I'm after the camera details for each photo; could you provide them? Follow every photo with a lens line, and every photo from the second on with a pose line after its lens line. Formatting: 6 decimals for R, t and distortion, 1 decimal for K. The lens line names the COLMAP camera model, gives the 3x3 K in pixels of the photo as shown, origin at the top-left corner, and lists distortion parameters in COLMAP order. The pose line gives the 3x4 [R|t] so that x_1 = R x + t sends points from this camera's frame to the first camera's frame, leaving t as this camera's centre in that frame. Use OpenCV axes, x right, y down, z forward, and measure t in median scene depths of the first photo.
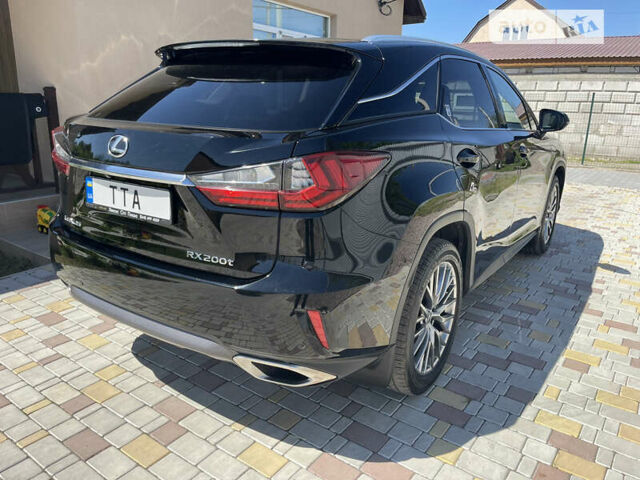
lens RADIAL K [[485.7, 0, 318.8], [0, 485.7, 241.8], [0, 0, 1]] dist [0.072815, -0.134723]
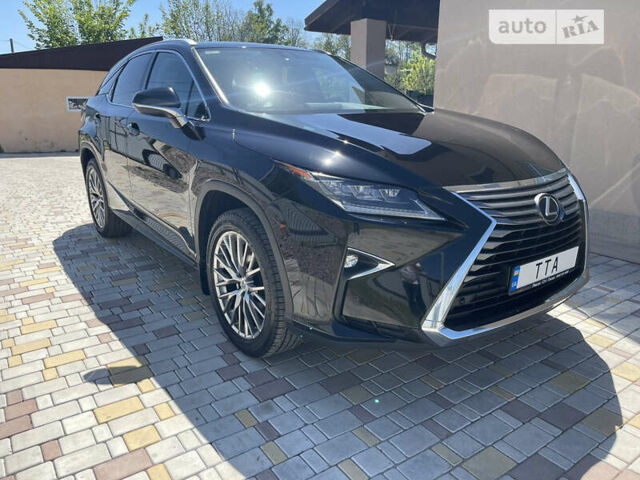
lens RADIAL K [[483.9, 0, 318.5], [0, 483.9, 236.1], [0, 0, 1]] dist [0.070465, -0.101058]
pose [[-0.316519, 0.232174, -0.919734, 1.334286], [-0.272614, 0.906417, 0.322630, -0.435632], [0.908569, 0.352851, -0.223605, 1.701096]]
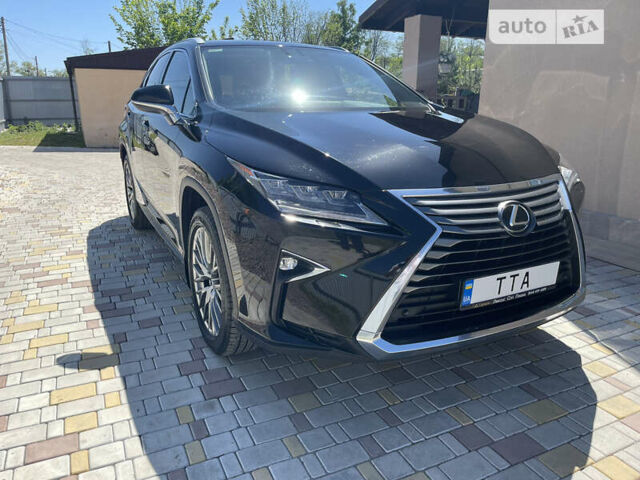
lens RADIAL K [[483.9, 0, 318.5], [0, 483.9, 236.1], [0, 0, 1]] dist [0.070465, -0.101058]
pose [[-0.466617, 0.214153, -0.858142, 1.249638], [-0.260838, 0.893772, 0.364877, -0.476051], [0.845123, 0.394094, -0.361190, 1.843444]]
